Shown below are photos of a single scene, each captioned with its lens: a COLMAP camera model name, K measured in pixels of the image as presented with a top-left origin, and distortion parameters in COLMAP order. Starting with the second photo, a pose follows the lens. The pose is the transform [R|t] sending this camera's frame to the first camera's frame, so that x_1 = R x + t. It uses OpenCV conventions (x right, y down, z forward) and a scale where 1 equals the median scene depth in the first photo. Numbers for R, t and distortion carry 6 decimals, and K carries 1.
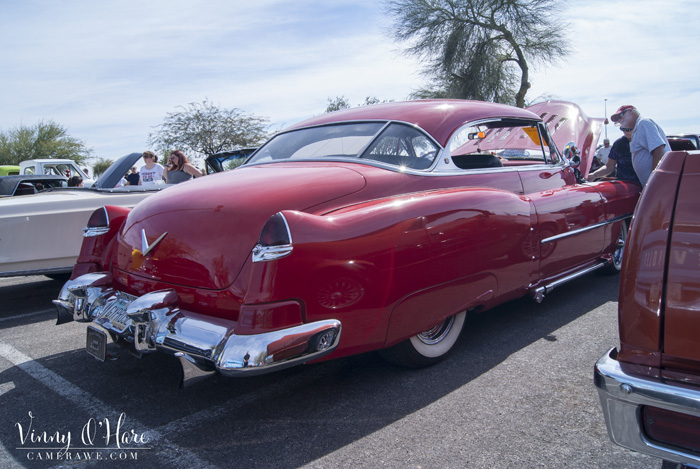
lens RADIAL K [[552.8, 0, 350.0], [0, 552.8, 234.5], [0, 0, 1]] dist [-0.076625, 0.001615]
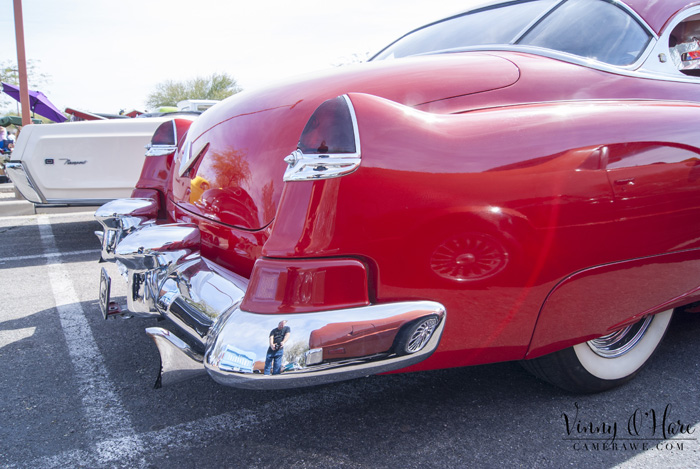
lens RADIAL K [[552.8, 0, 350.0], [0, 552.8, 234.5], [0, 0, 1]] dist [-0.076625, 0.001615]
pose [[0.956841, 0.089305, -0.276550, 0.031801], [-0.070035, 0.994426, 0.078811, 0.043747], [0.282047, -0.056041, 0.957762, 0.393194]]
